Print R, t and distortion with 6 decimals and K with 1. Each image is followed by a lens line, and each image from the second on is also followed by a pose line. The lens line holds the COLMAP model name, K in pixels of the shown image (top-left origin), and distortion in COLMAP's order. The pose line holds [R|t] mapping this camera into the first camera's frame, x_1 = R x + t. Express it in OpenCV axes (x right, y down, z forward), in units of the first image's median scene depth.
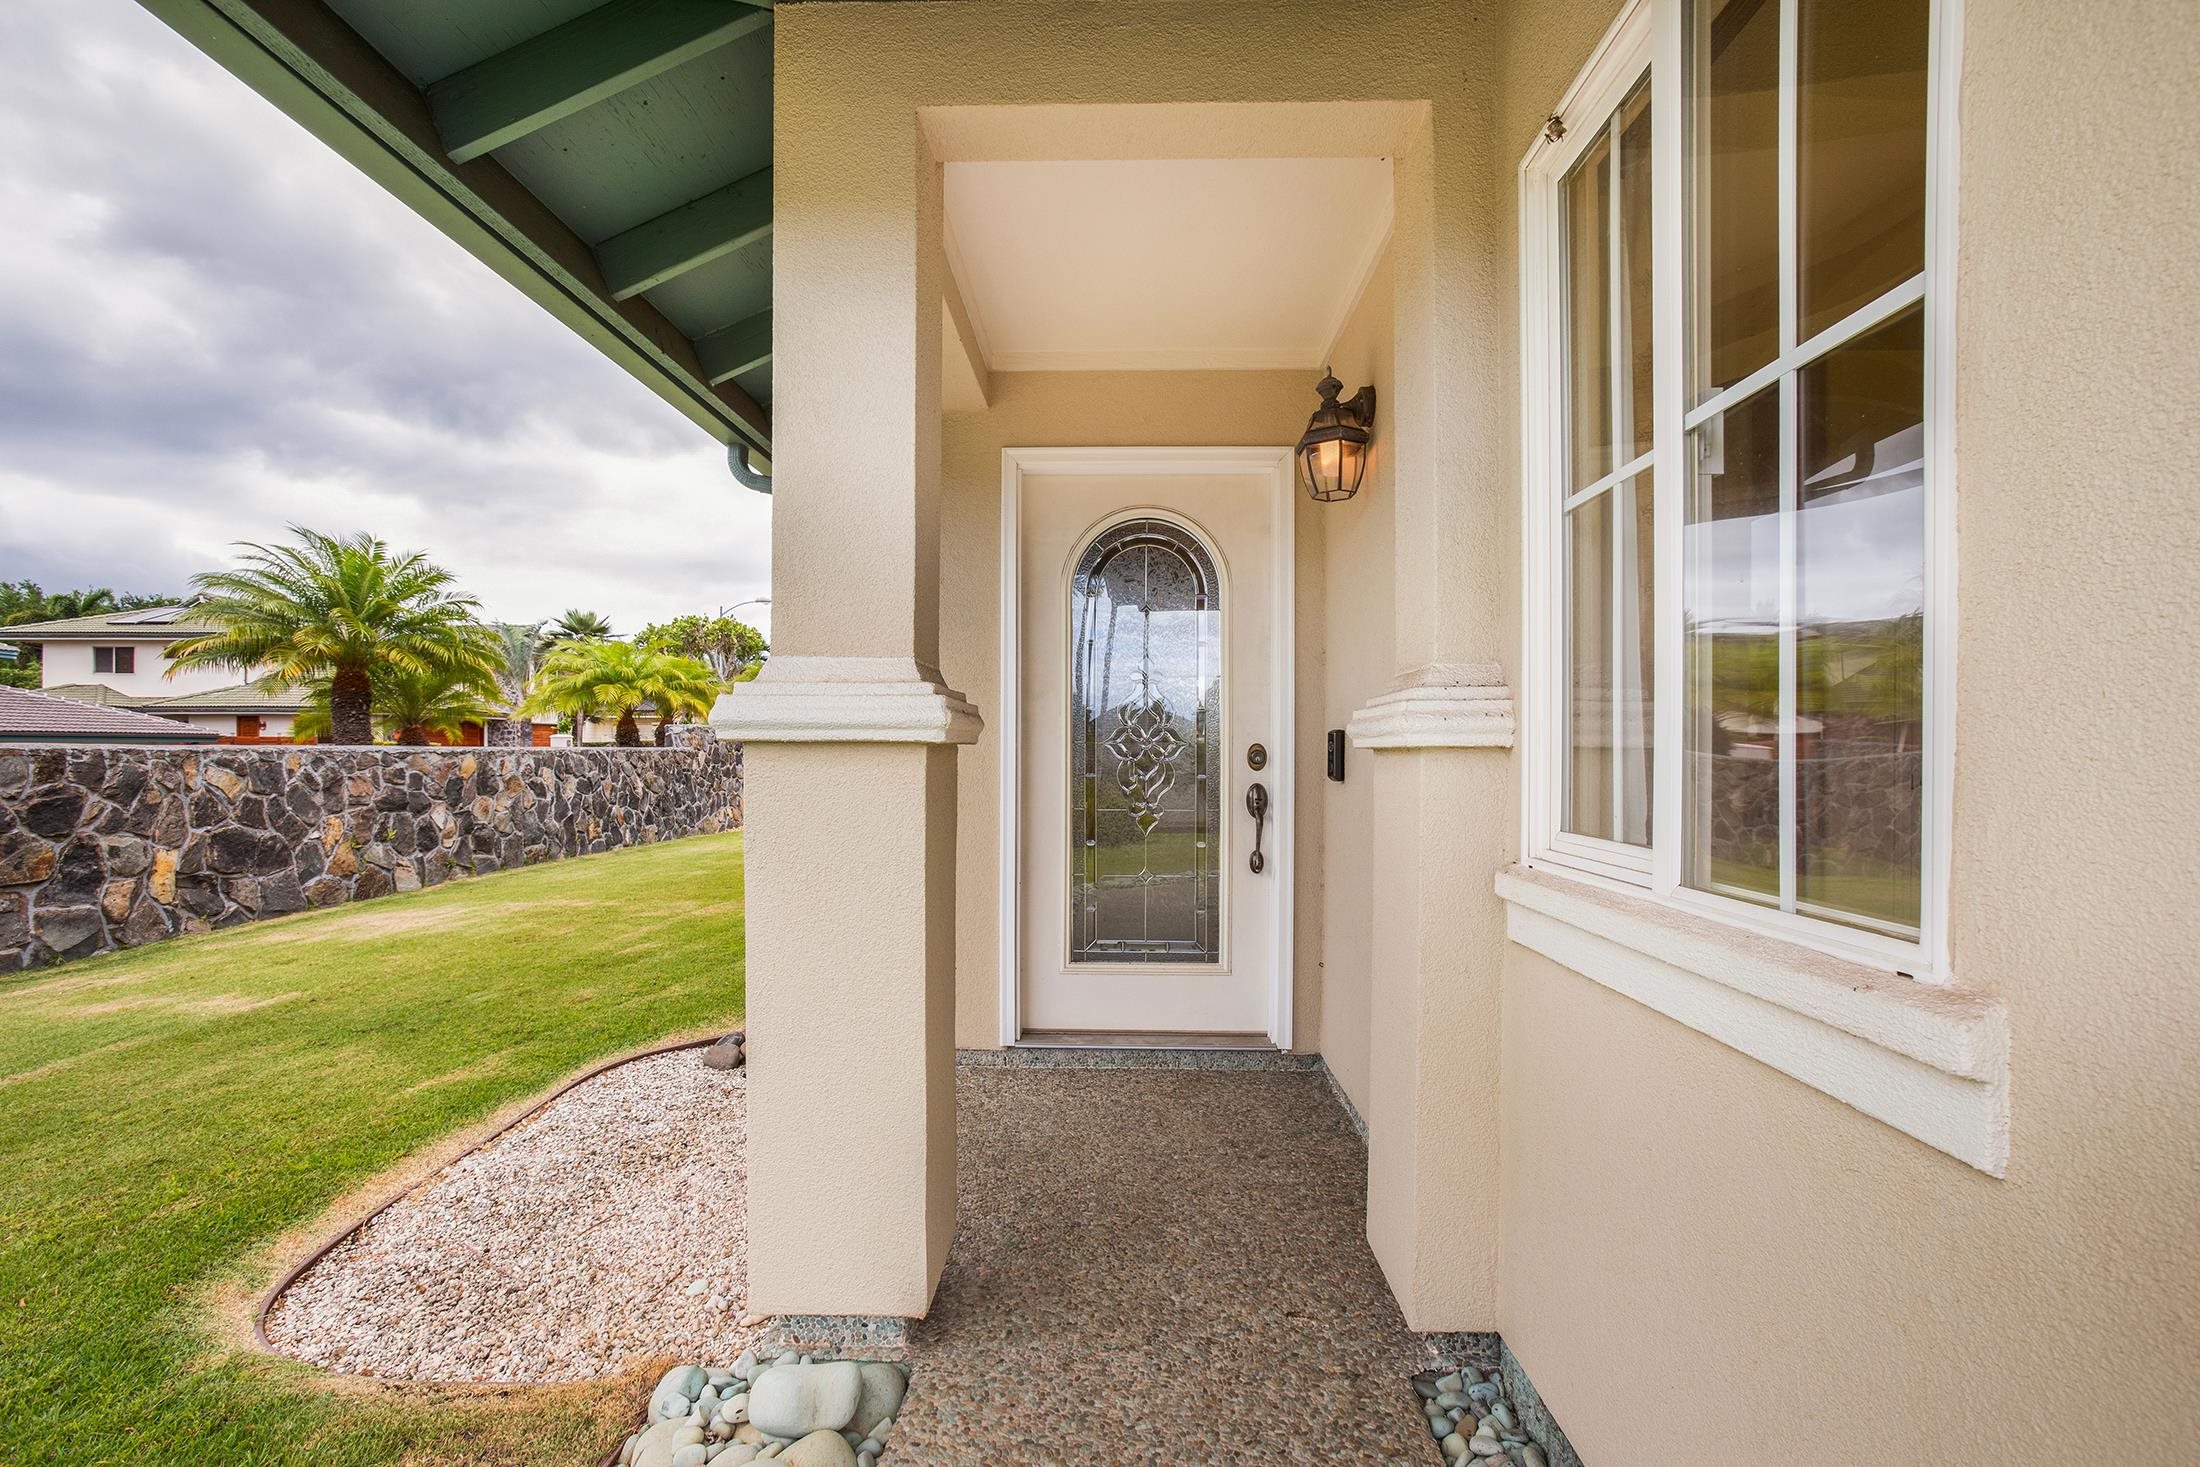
lens RADIAL K [[1010.5, 0, 1115.4], [0, 1010.5, 735.3], [0, 0, 1]] dist [-0.016322, 0.006693]
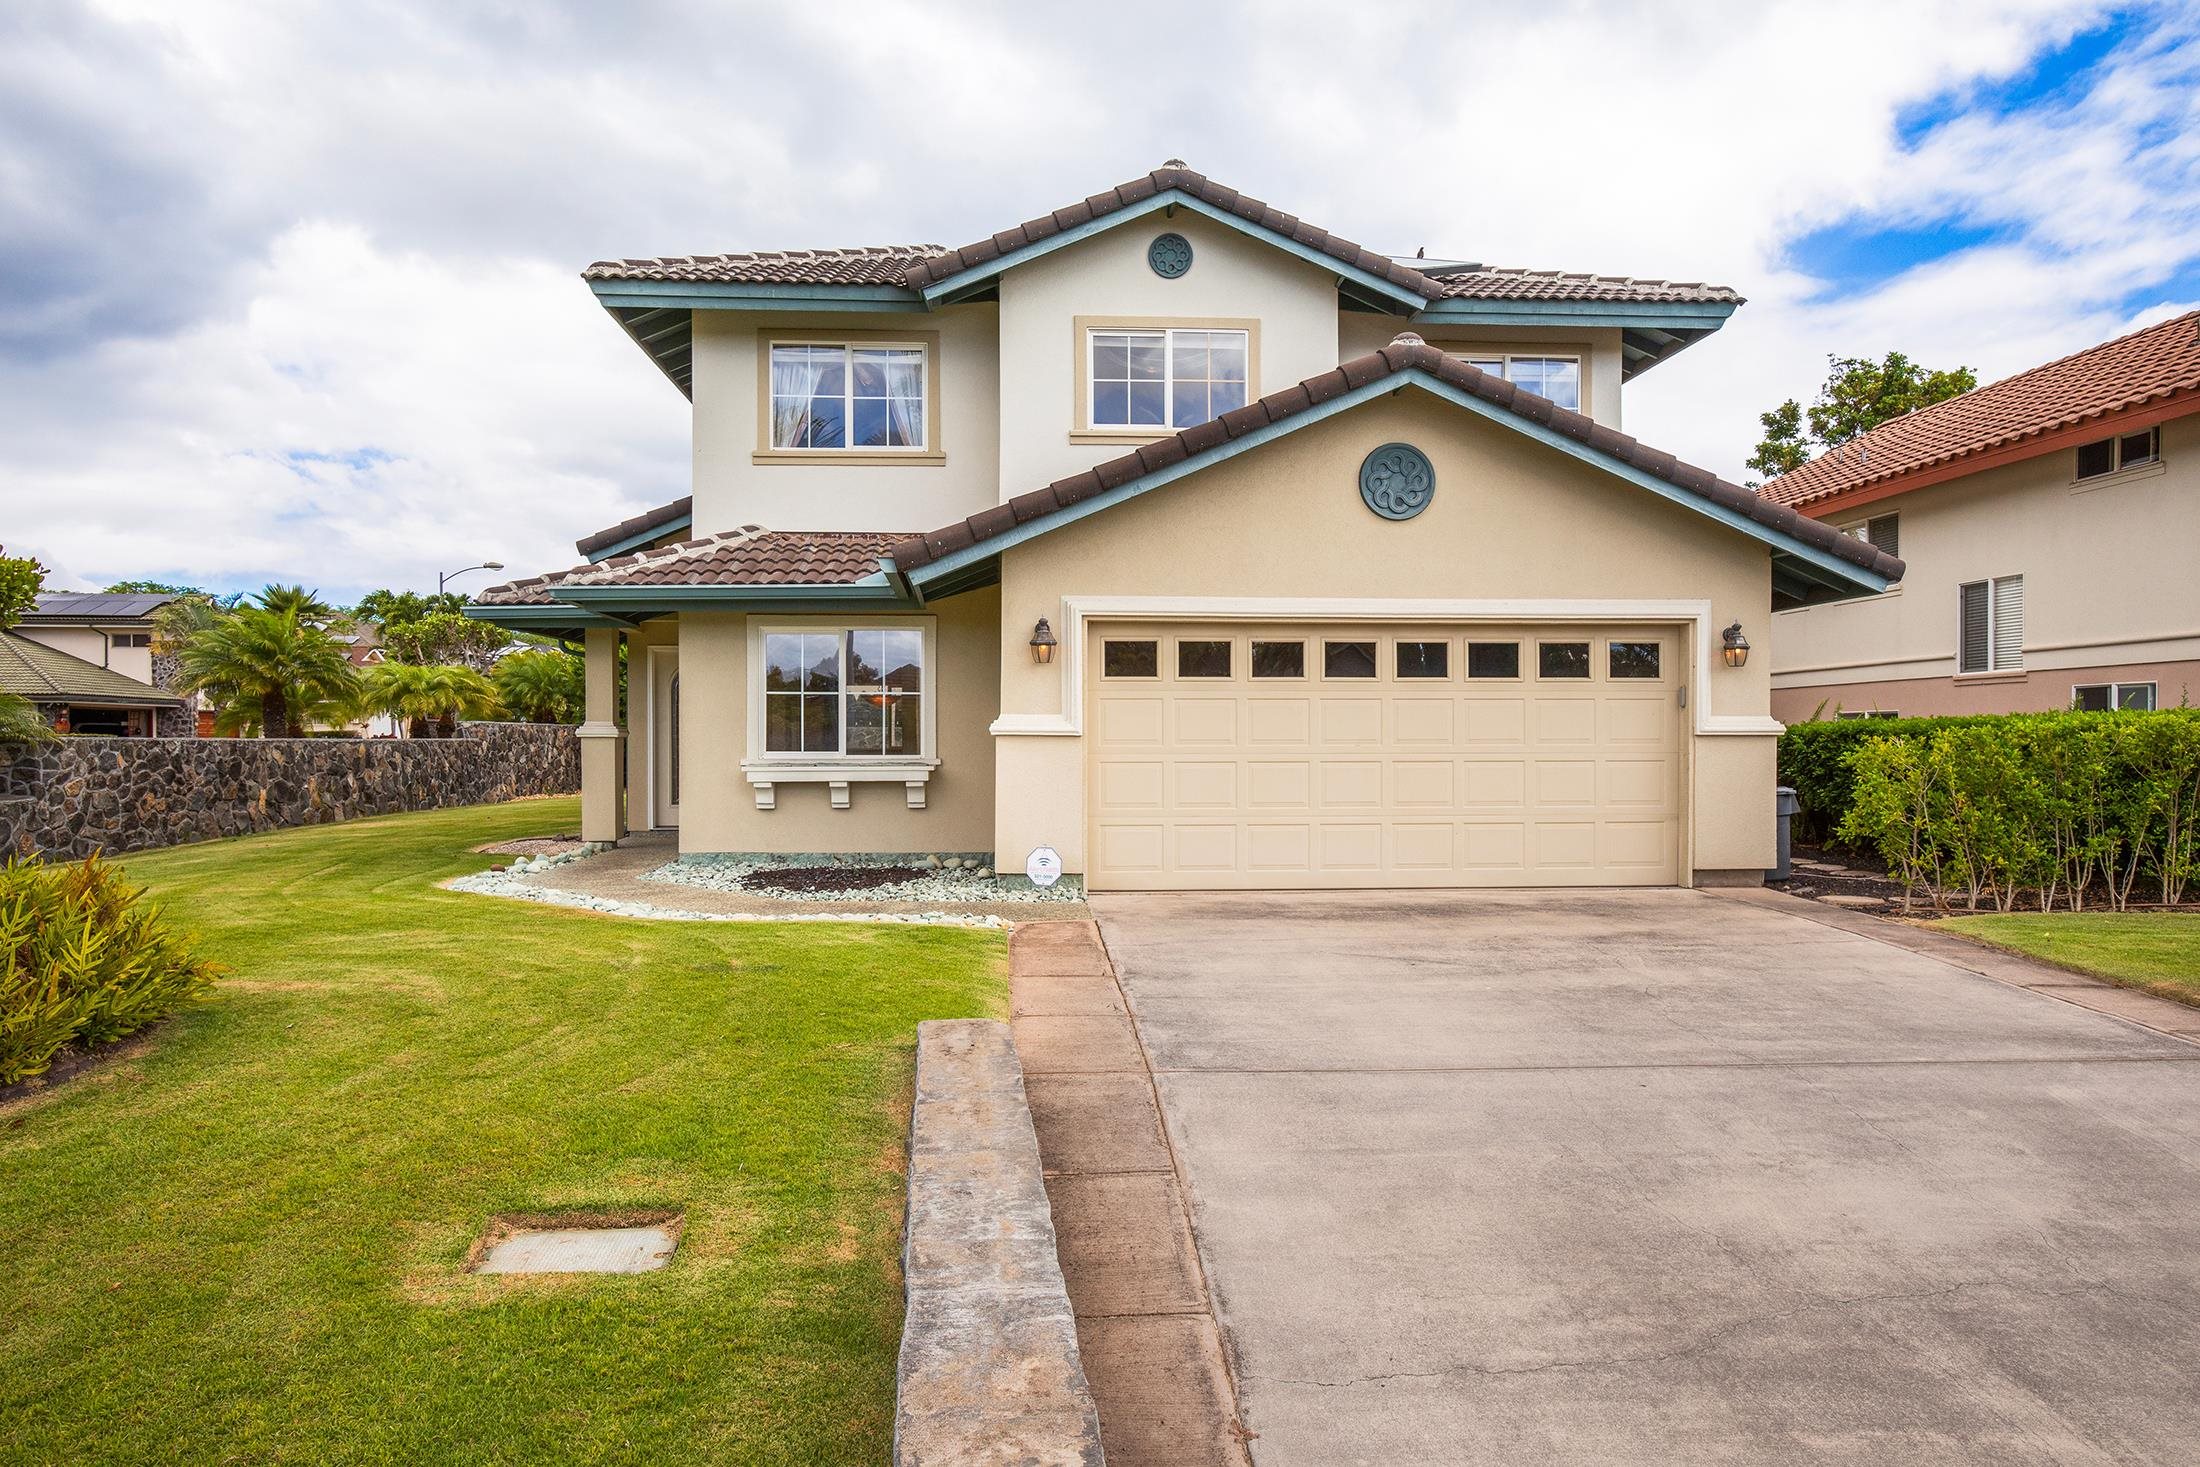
lens RADIAL K [[1426.1, 0, 1085.6], [0, 1426.1, 727.9], [0, 0, 1]] dist [0.003301, 0.006855]
pose [[0.997377, -0.005385, 0.072188, 0.362073], [0.004903, 0.999964, 0.006860, -0.015927], [-0.072222, -0.006488, 0.997367, -1.390121]]
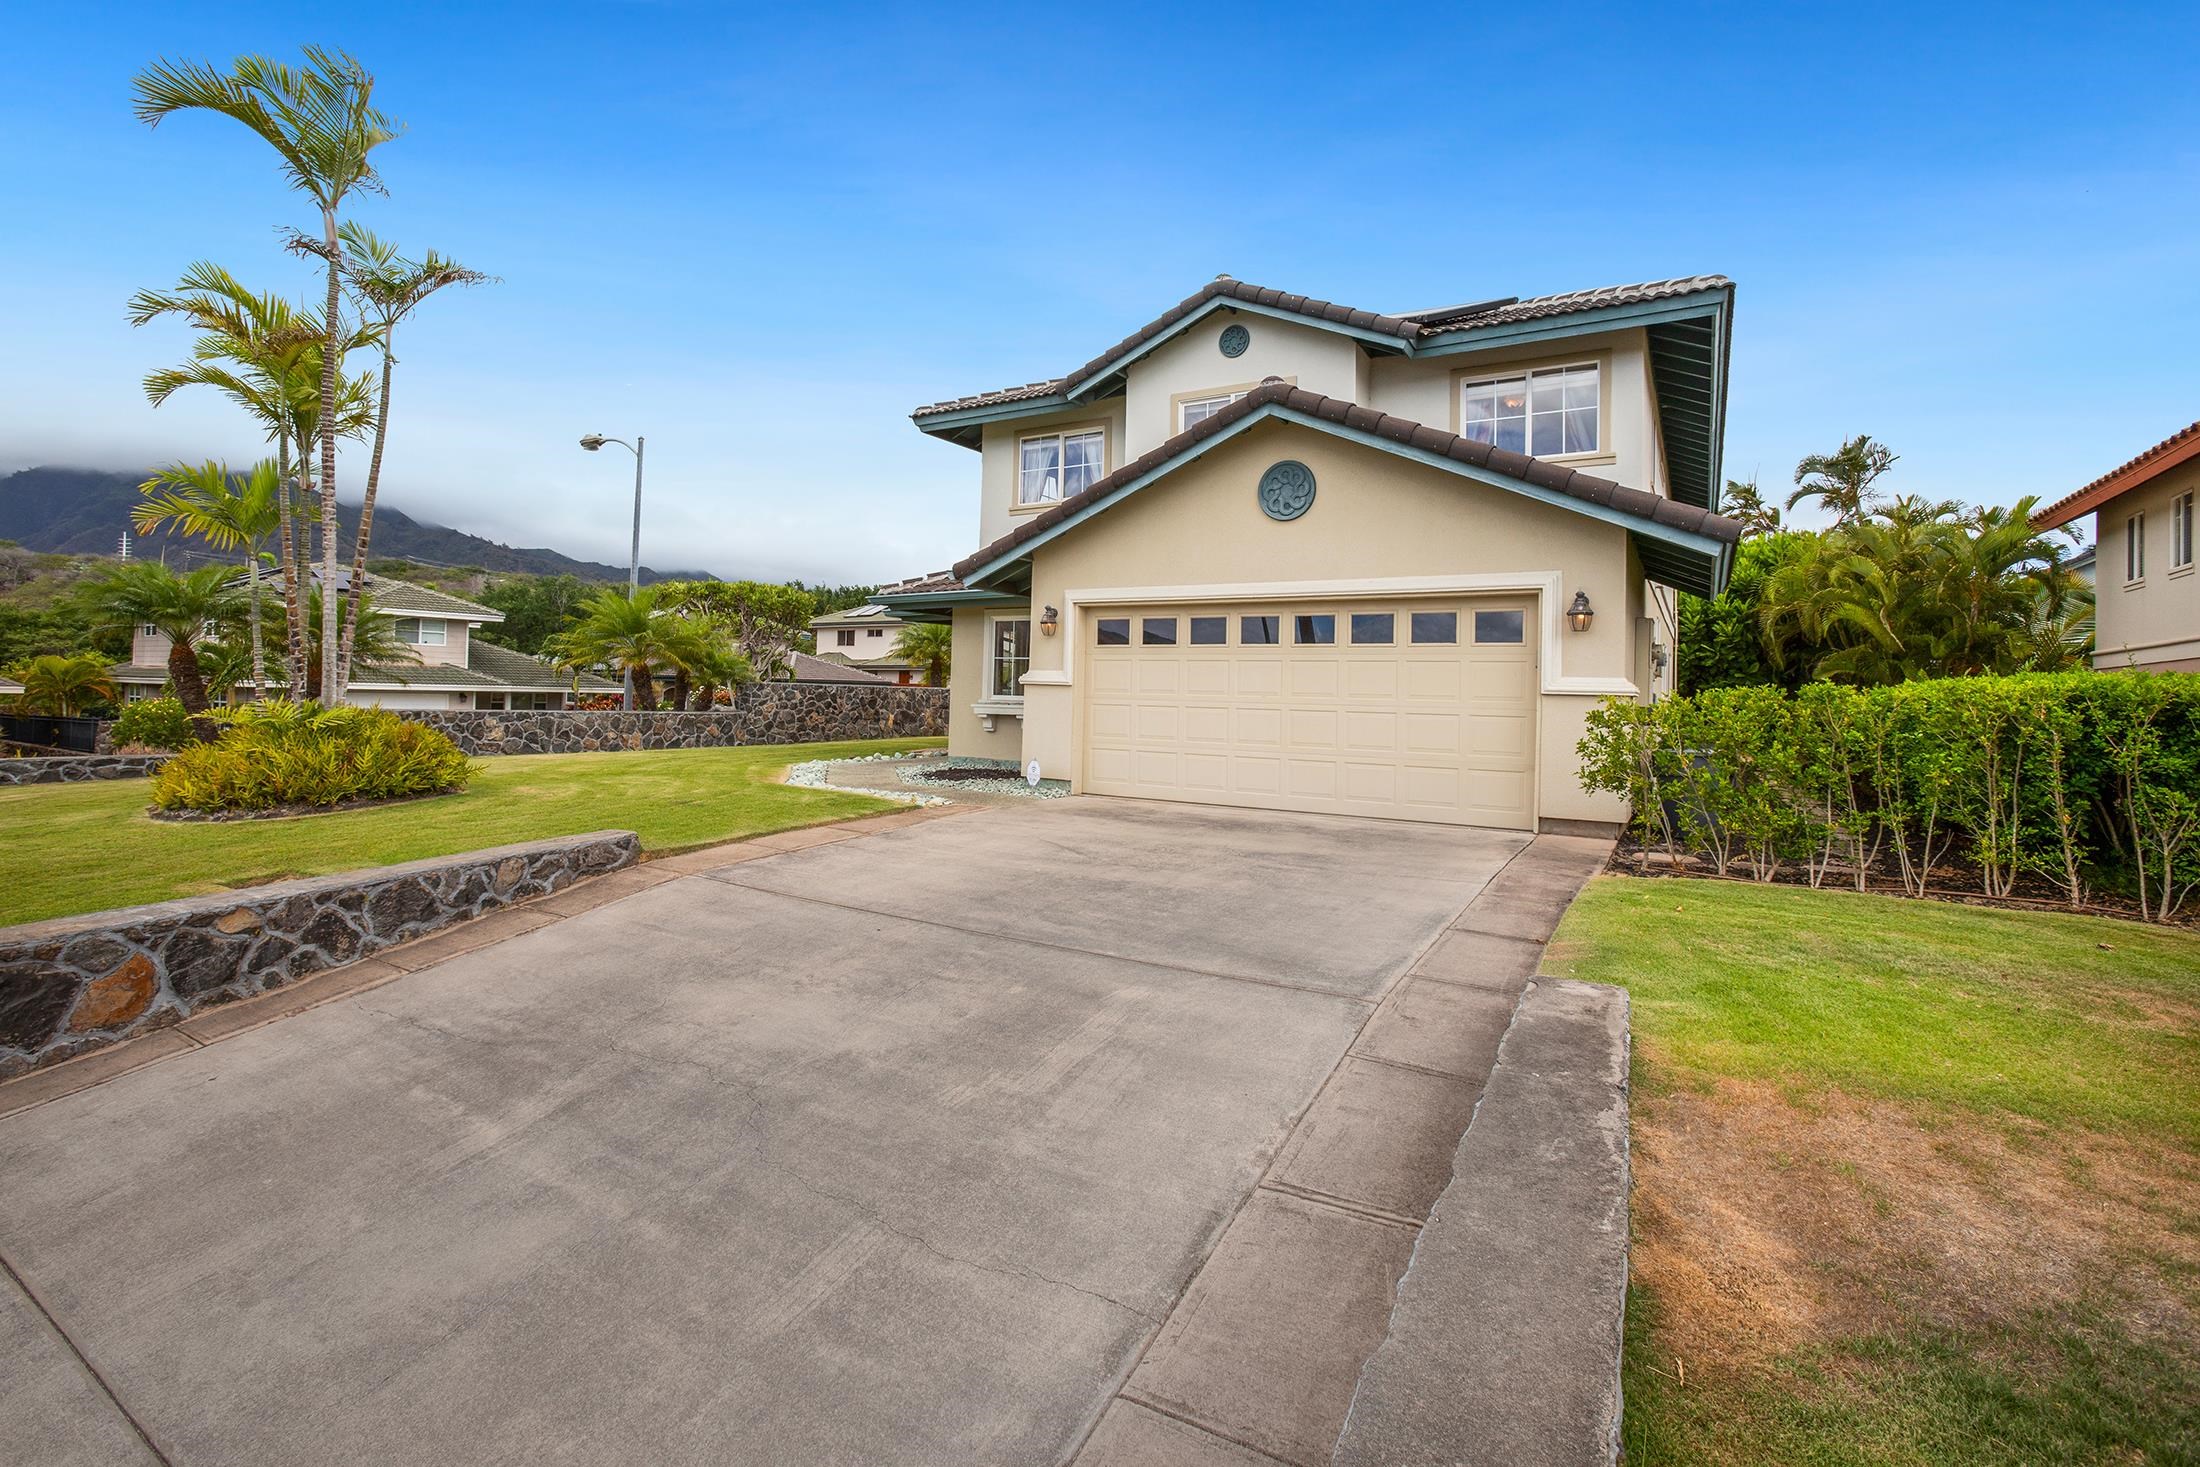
lens RADIAL K [[1010.5, 0, 1069.3], [0, 1010.5, 631.9], [0, 0, 1]] dist [-0.016322, 0.006693]
pose [[0.851650, -0.016537, -0.523850, 1.069624], [-0.012996, 0.998528, -0.052651, -0.001594], [0.523950, 0.051649, 0.850182, -1.253443]]
